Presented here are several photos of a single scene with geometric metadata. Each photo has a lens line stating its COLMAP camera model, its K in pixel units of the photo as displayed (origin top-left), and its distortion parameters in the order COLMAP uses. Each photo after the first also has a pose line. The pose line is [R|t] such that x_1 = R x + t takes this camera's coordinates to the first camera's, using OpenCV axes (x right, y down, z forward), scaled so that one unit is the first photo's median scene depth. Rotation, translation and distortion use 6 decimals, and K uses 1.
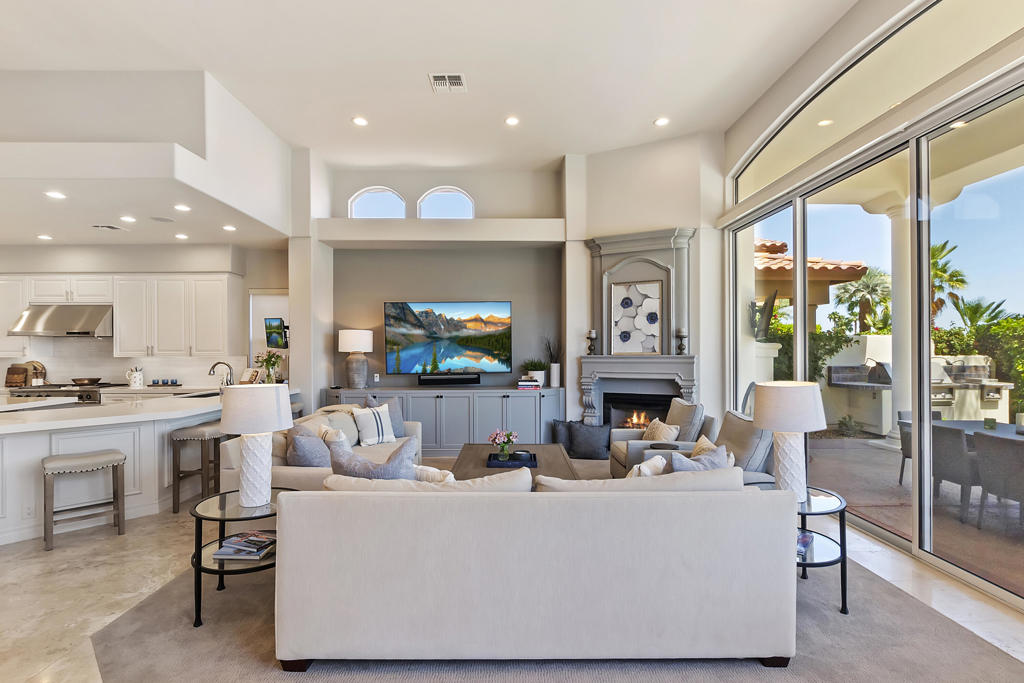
lens RADIAL K [[485.2, 0, 512.0], [0, 485.2, 341.5], [0, 0, 1]] dist [-0.023133, -0.000042]
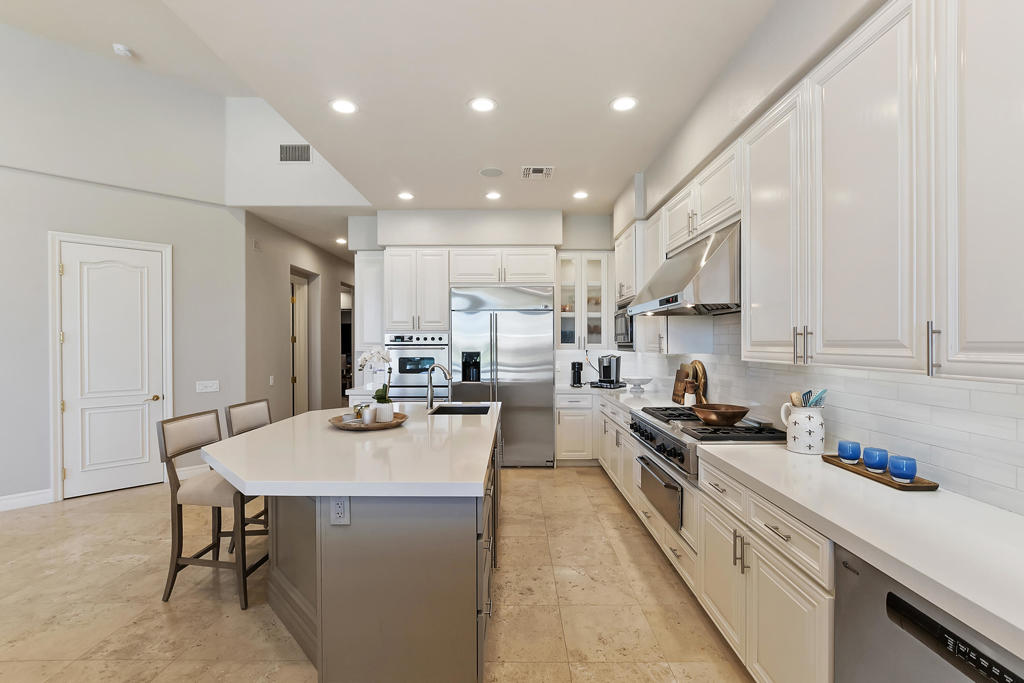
lens RADIAL K [[461.6, 0, 512.5], [0, 461.6, 342.9], [0, 0, 1]] dist [-0.023887, 0.008493]
pose [[-0.011608, 0.009196, -0.999890, -0.462264], [0.009199, 0.999916, 0.009089, 0.013776], [0.999890, -0.009092, -0.011692, 0.799272]]
